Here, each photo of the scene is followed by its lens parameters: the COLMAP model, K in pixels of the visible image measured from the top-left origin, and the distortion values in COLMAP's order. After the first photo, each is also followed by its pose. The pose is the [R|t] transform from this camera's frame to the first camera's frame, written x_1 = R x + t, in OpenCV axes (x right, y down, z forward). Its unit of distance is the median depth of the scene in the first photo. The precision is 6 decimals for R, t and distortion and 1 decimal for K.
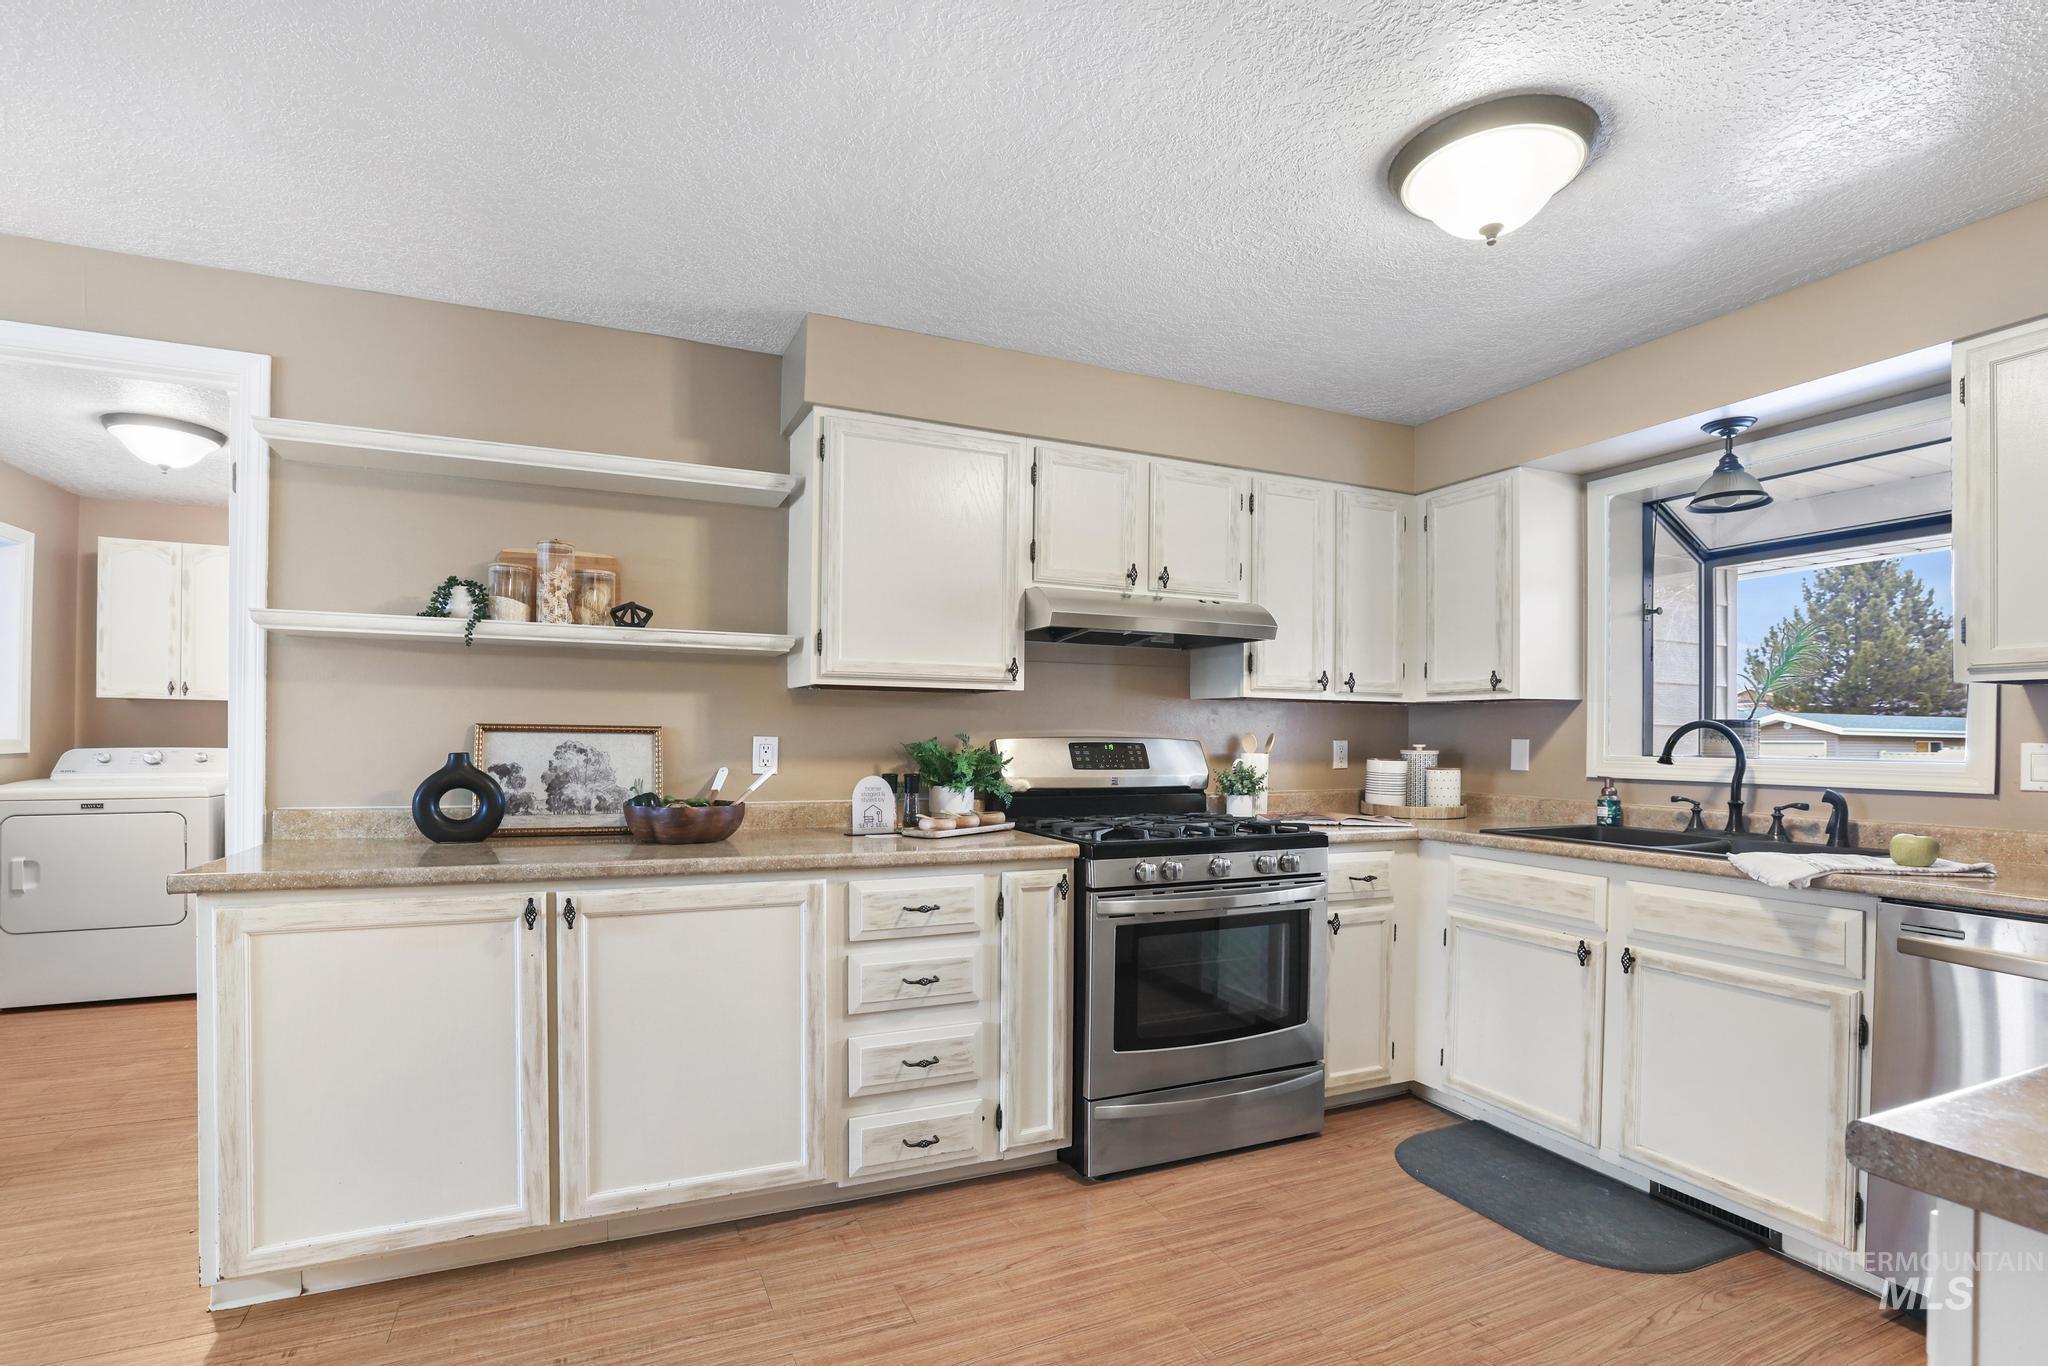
lens RADIAL K [[899.3, 0, 1004.0], [0, 899.3, 738.5], [0, 0, 1]] dist [-0.027330, 0.003211]
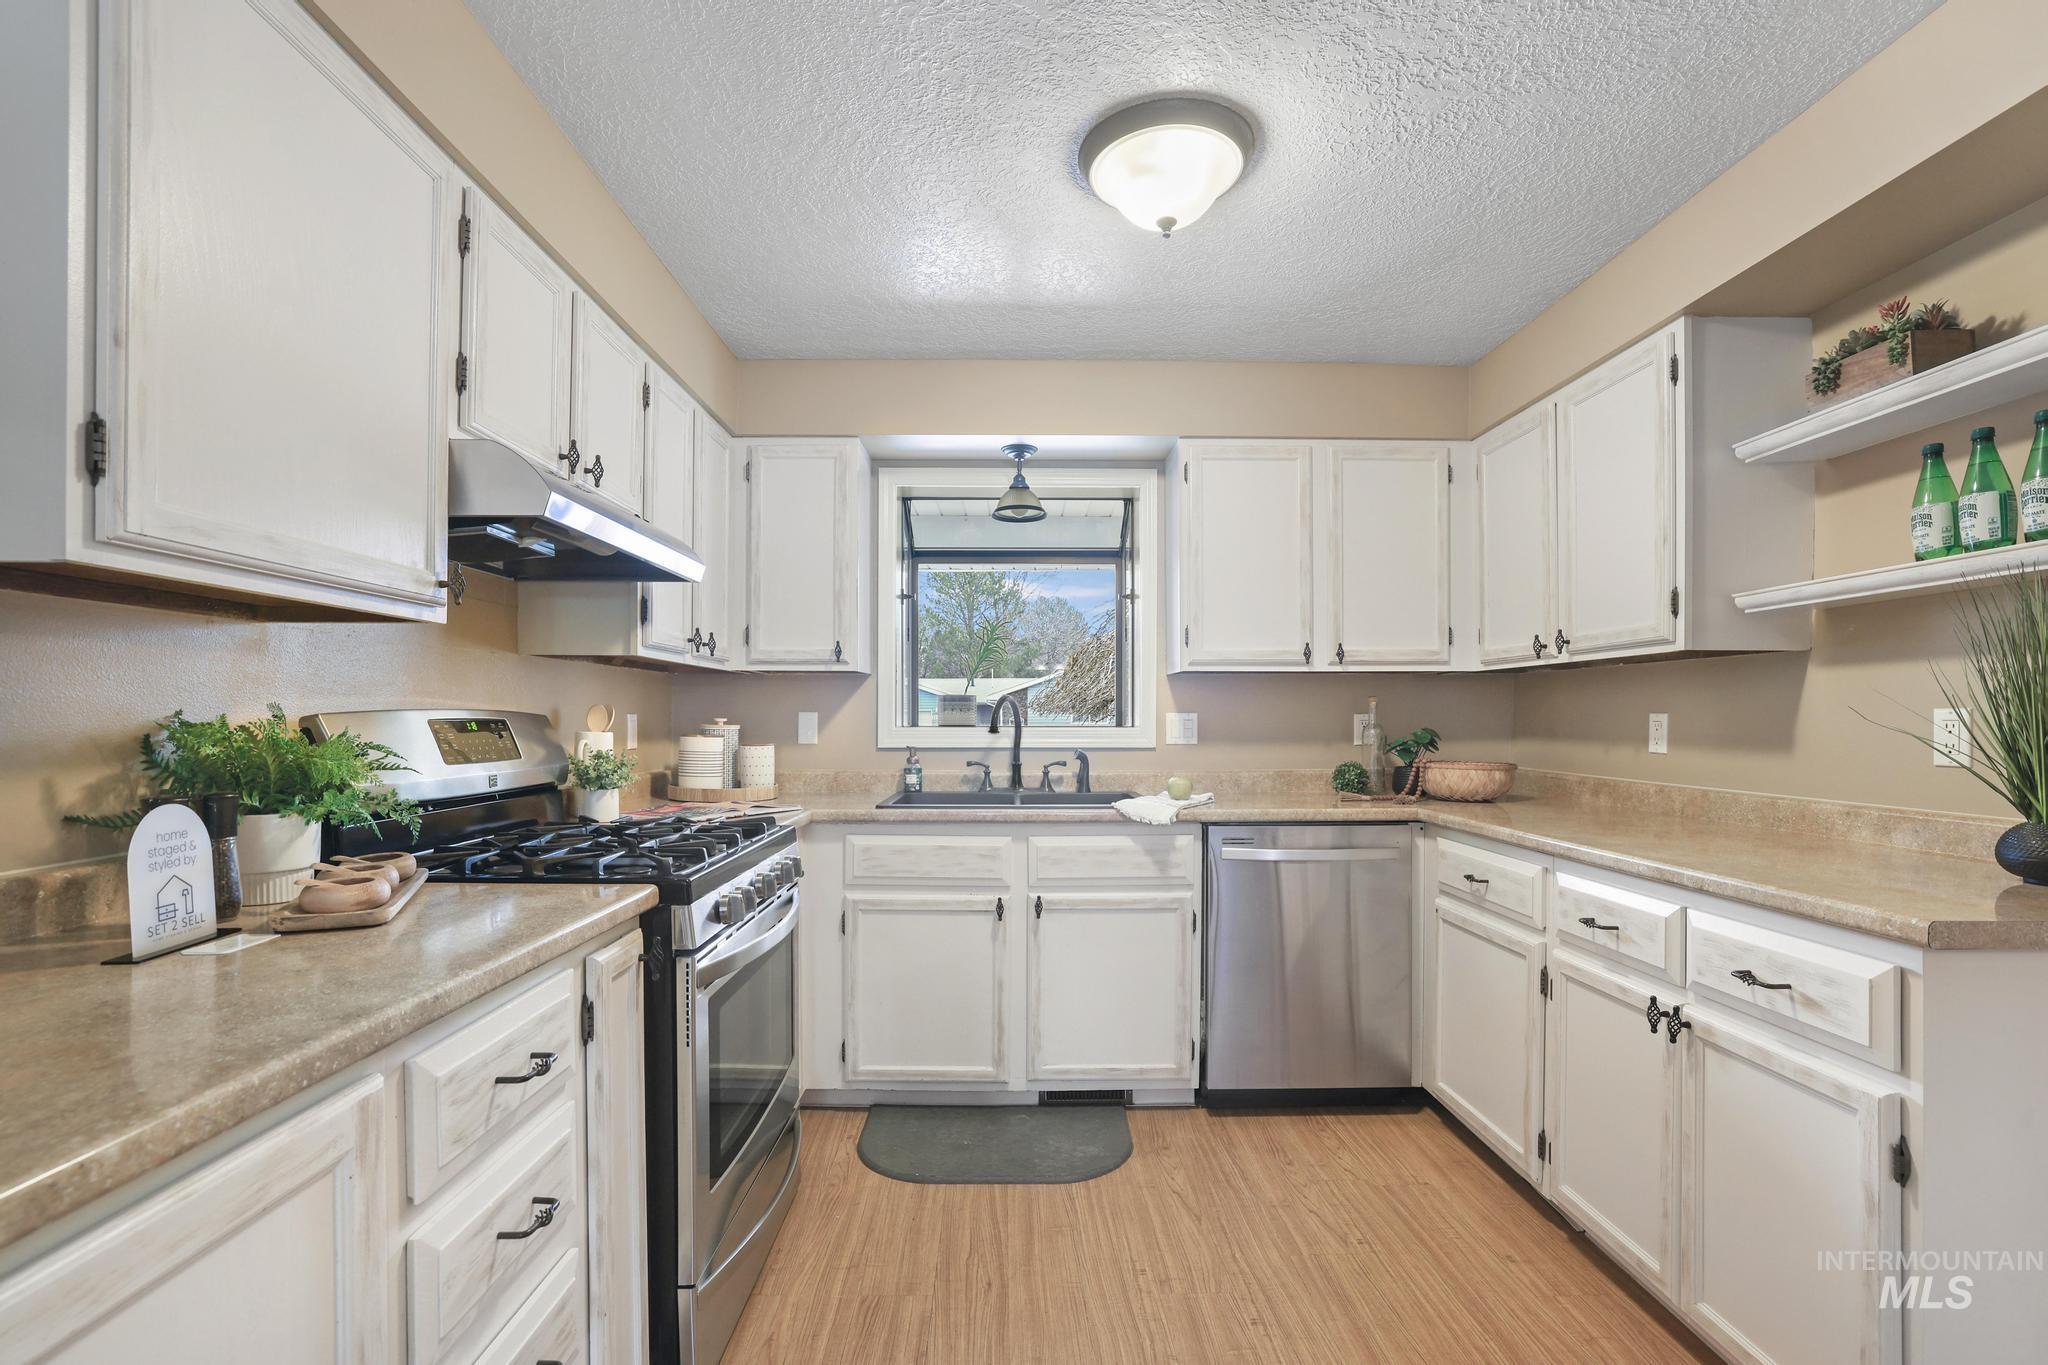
lens RADIAL K [[943.9, 0, 1042.1], [0, 943.9, 725.9], [0, 0, 1]] dist [-0.026980, 0.000949]
pose [[0.411957, -0.016108, 0.911061, -0.352963], [0.003068, 0.999863, 0.016290, -0.000108], [-0.911198, -0.003916, 0.411950, 0.453945]]
